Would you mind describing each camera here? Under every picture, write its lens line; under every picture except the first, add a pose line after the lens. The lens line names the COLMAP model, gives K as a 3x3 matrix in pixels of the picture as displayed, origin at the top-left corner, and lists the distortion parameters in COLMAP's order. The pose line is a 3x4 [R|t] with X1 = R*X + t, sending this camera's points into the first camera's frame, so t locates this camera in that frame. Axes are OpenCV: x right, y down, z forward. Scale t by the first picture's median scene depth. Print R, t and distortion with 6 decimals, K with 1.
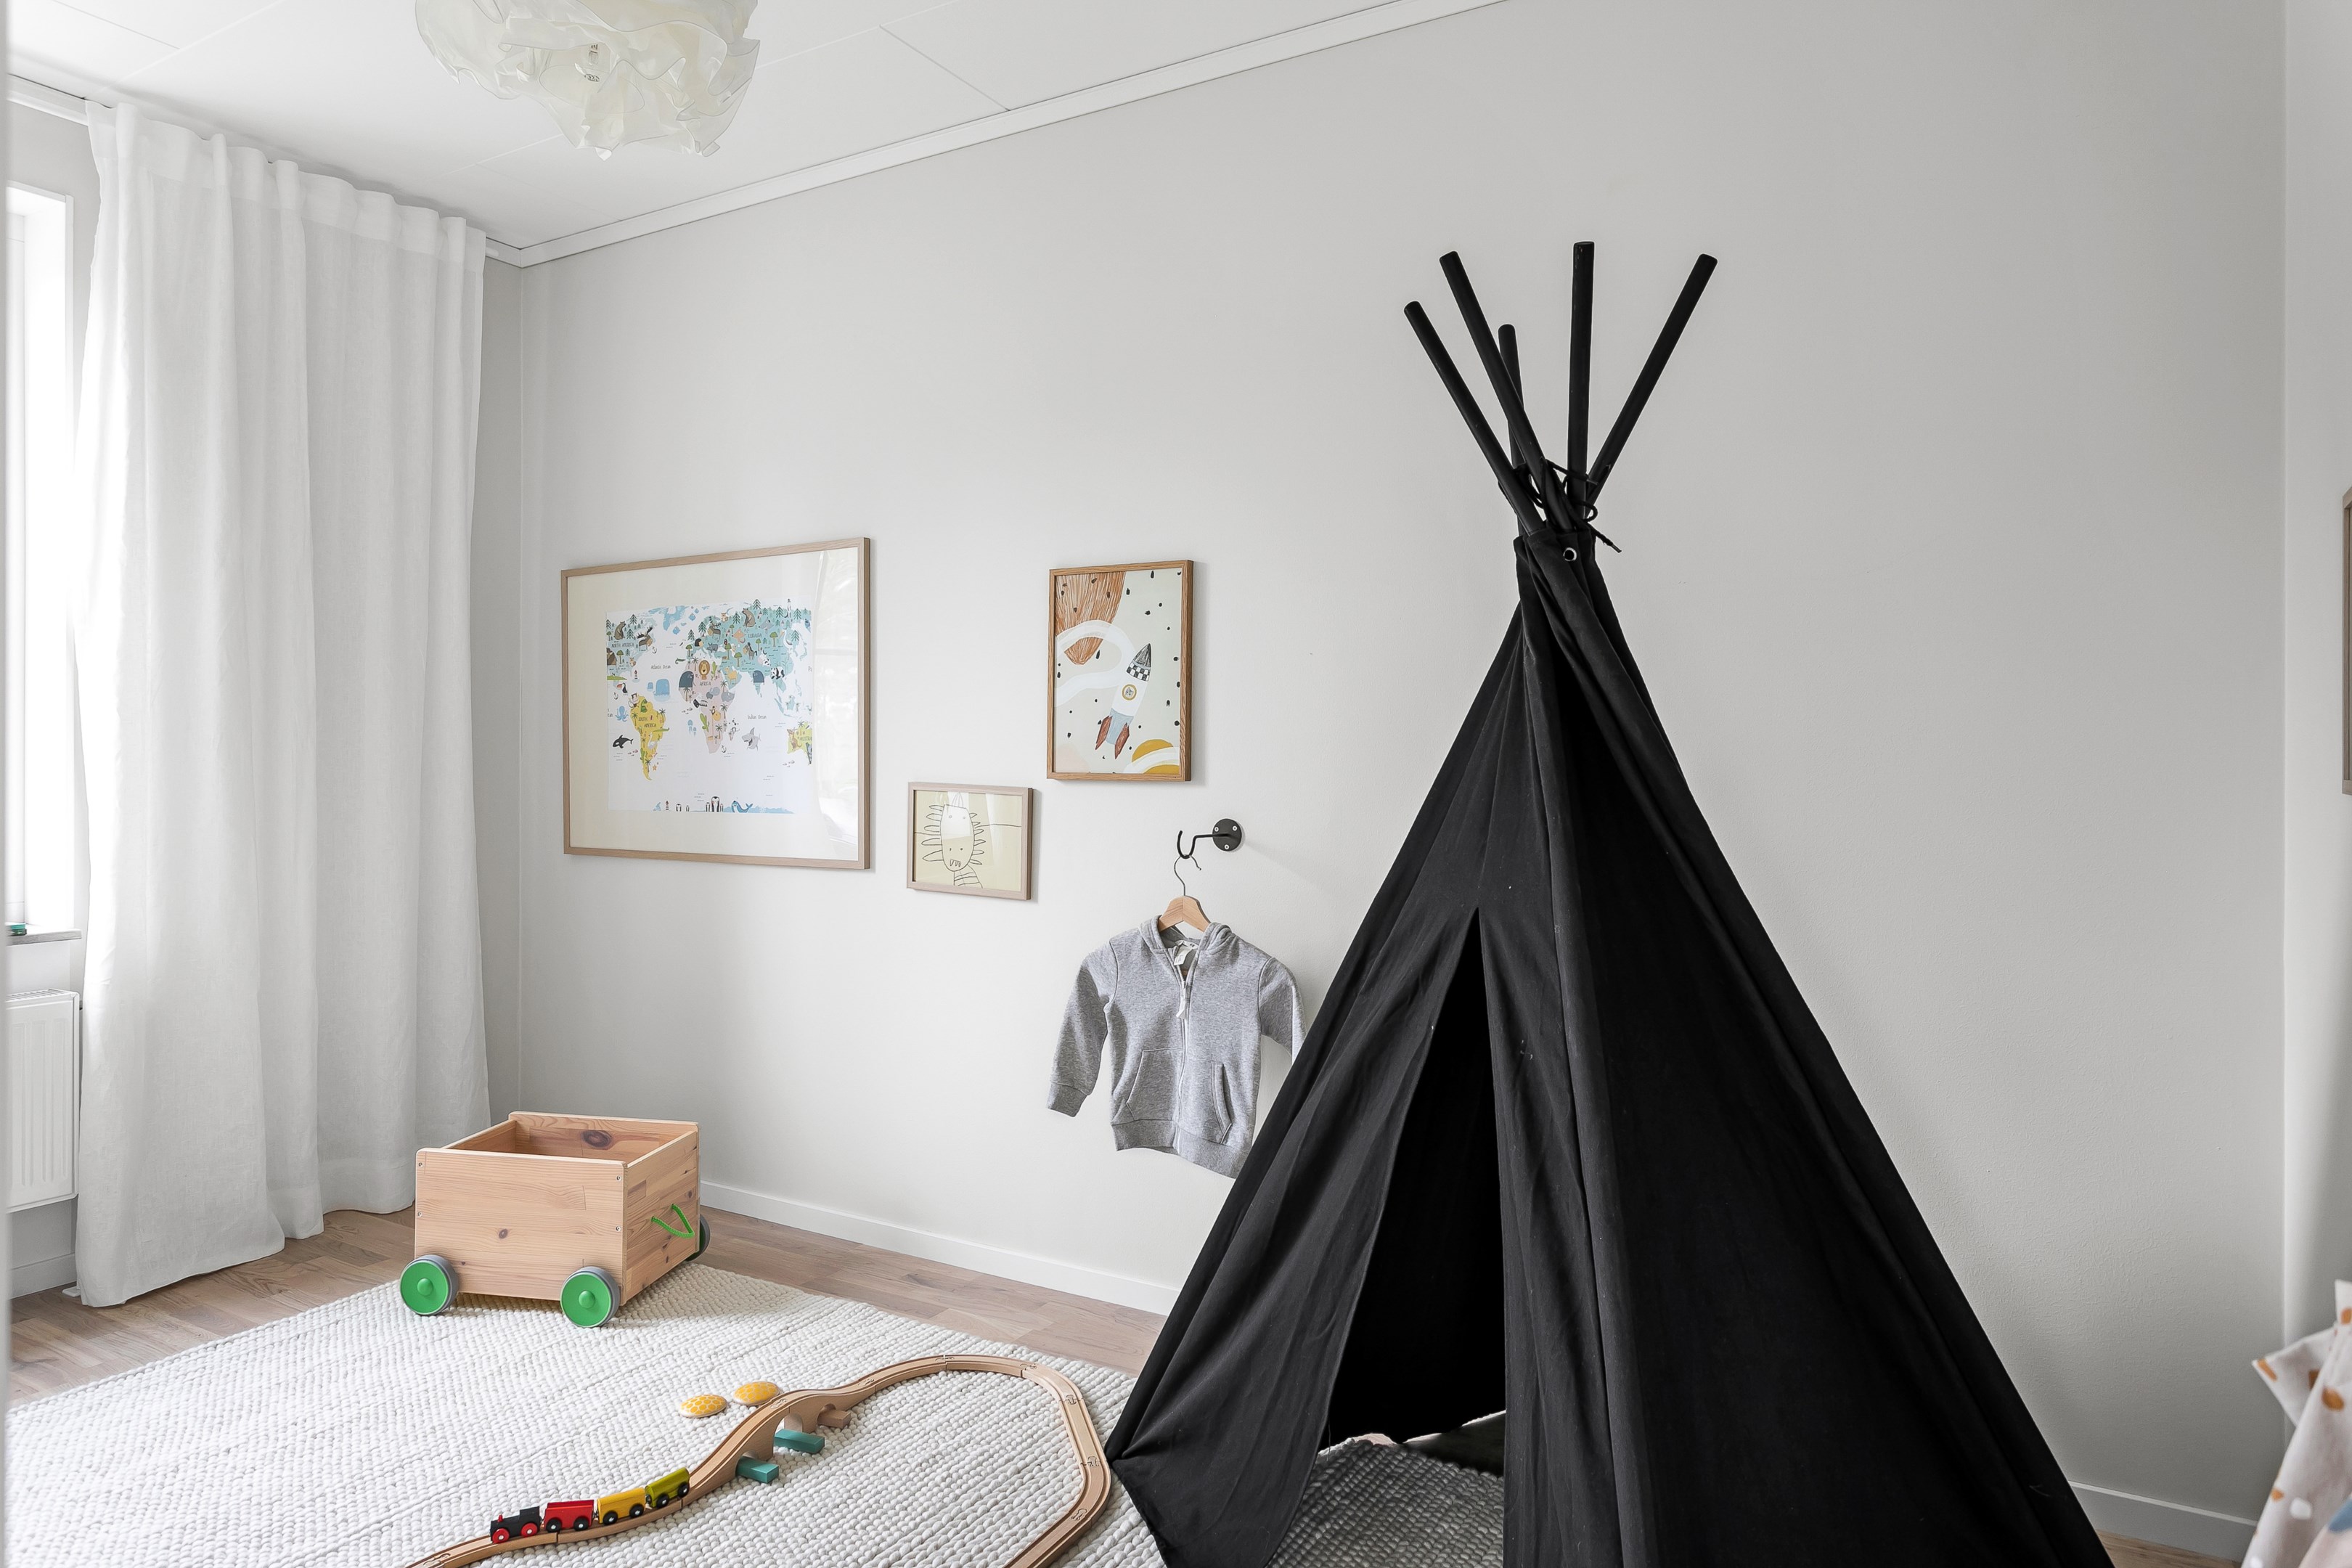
lens RADIAL K [[1415.0, 0, 1169.8], [0, 1415.0, 715.3], [0, 0, 1]] dist [-0.004926, -0.000448]
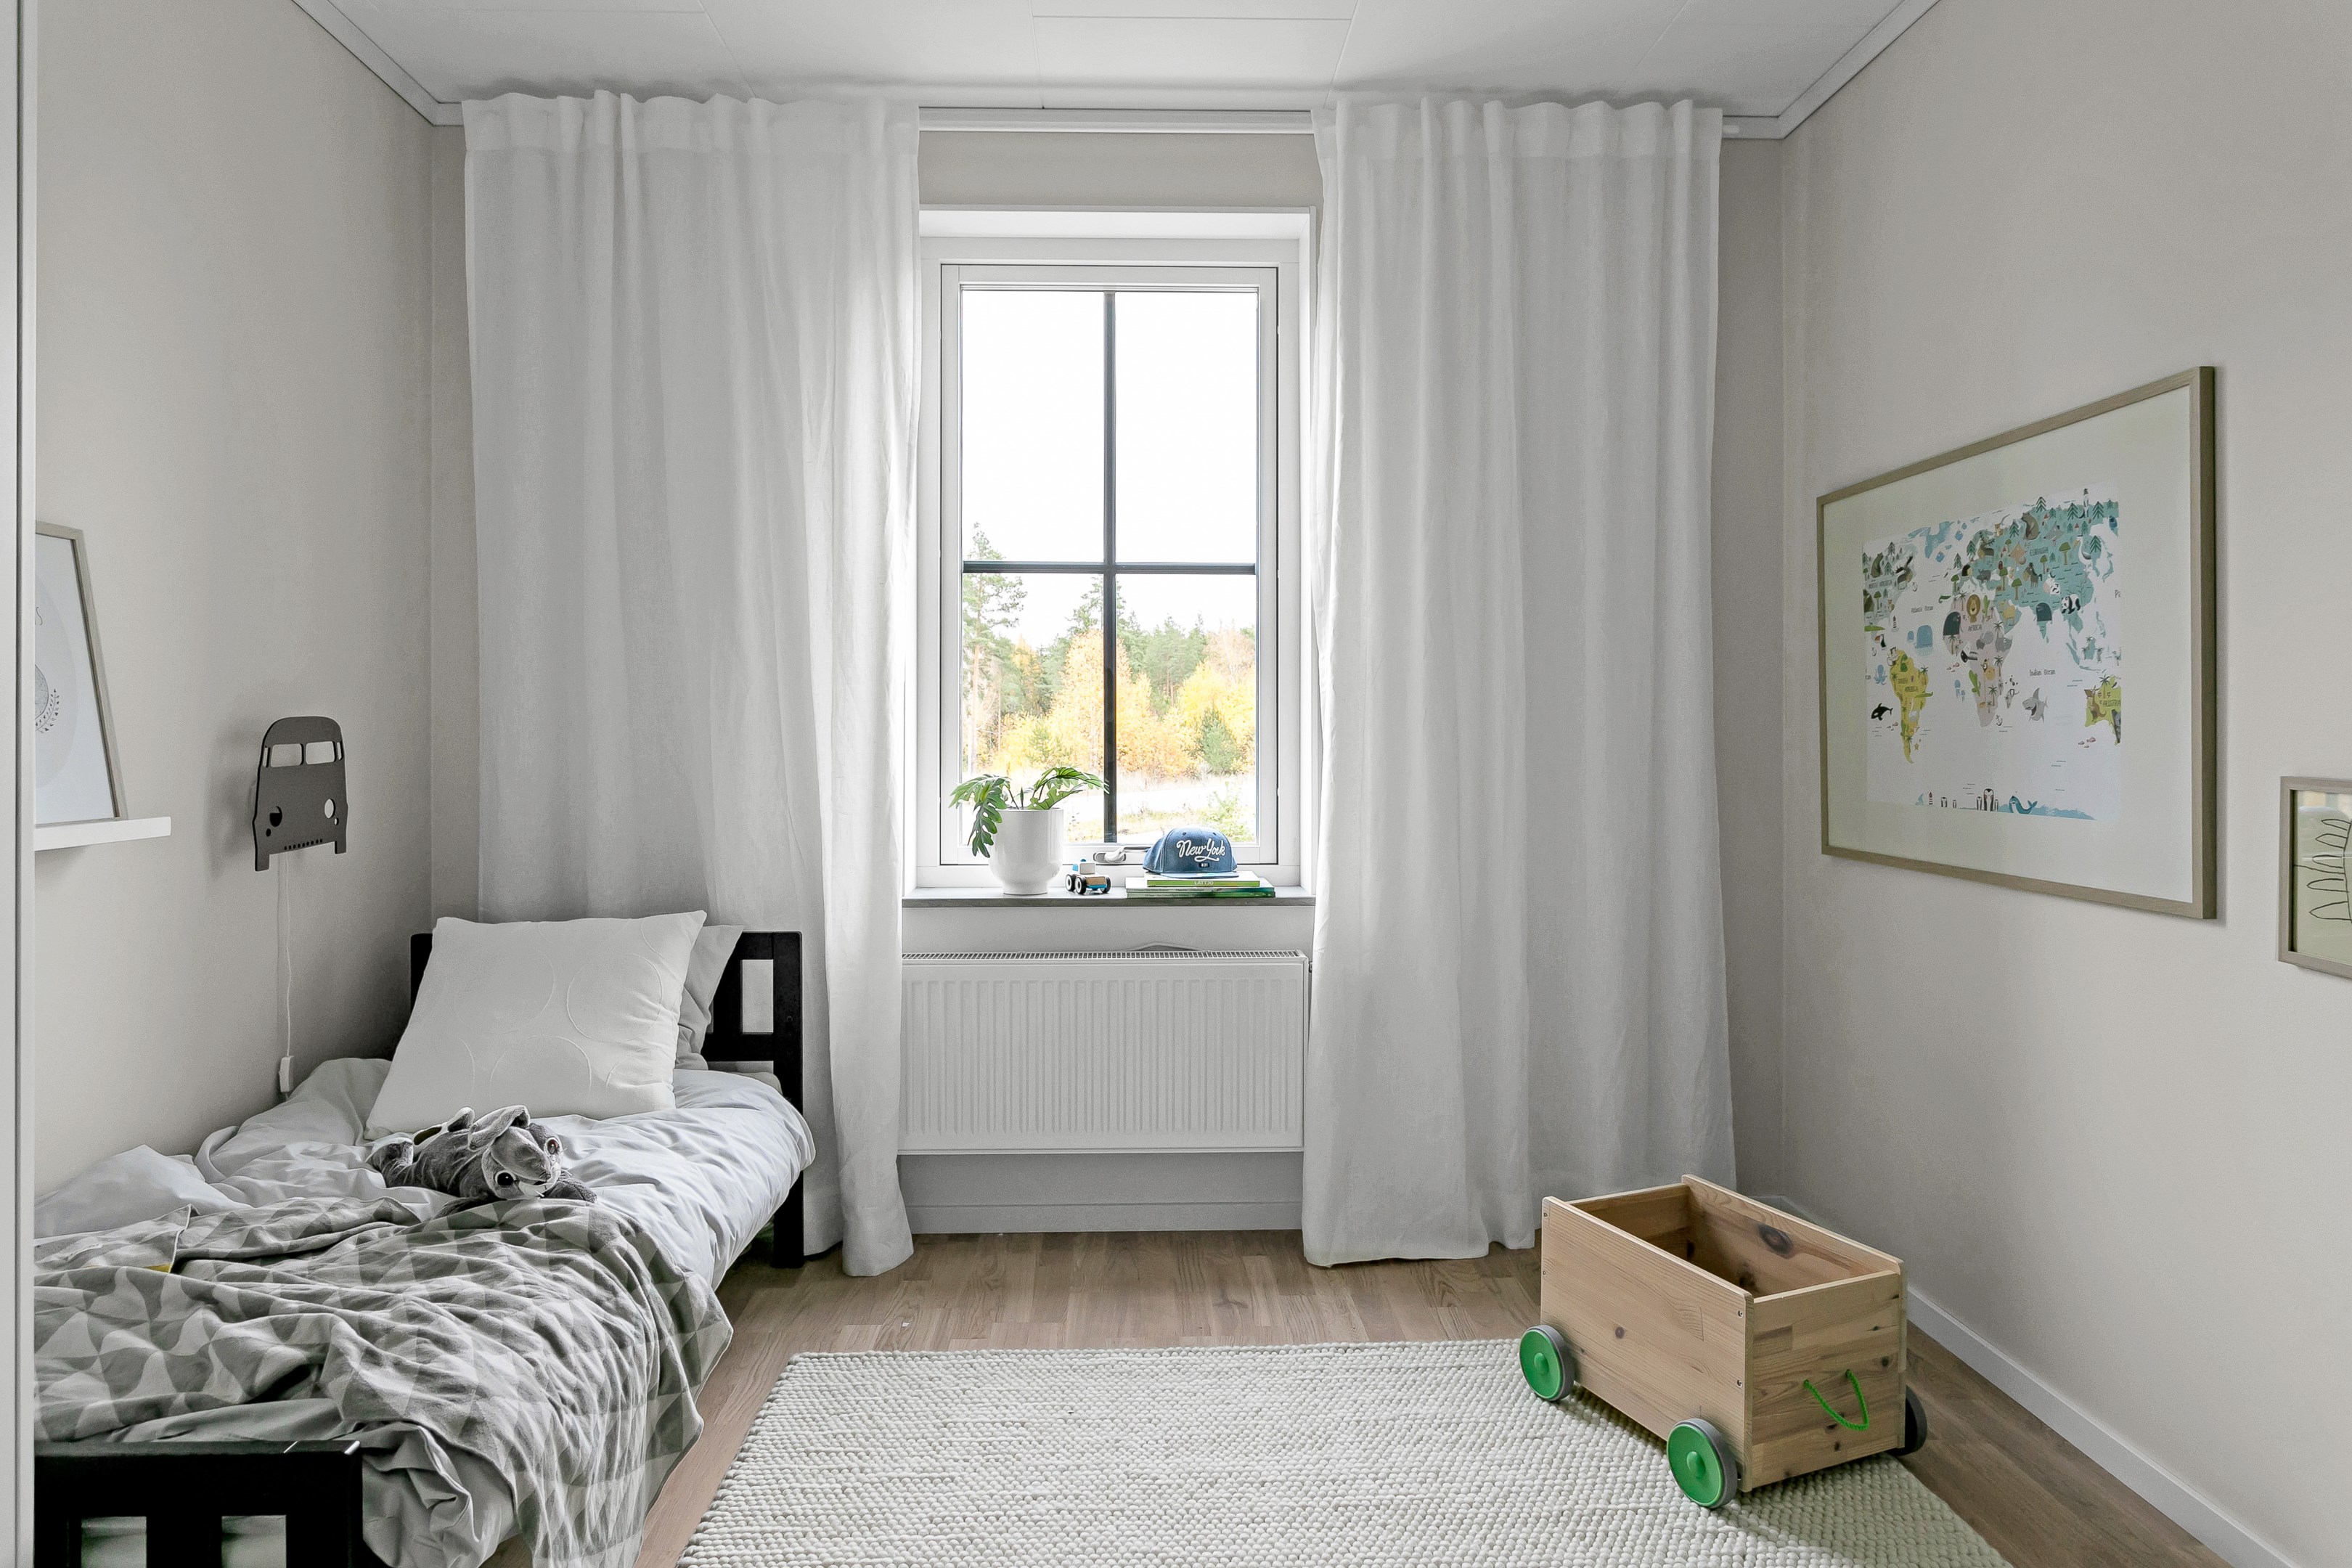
lens RADIAL K [[1415.0, 0, 1169.8], [0, 1415.0, 715.3], [0, 0, 1]] dist [-0.004926, -0.000448]
pose [[0.527272, -0.010855, -0.849627, 0.058404], [0.027488, 0.999613, 0.004288, 0.007274], [0.849252, -0.025616, 0.527366, 0.294174]]
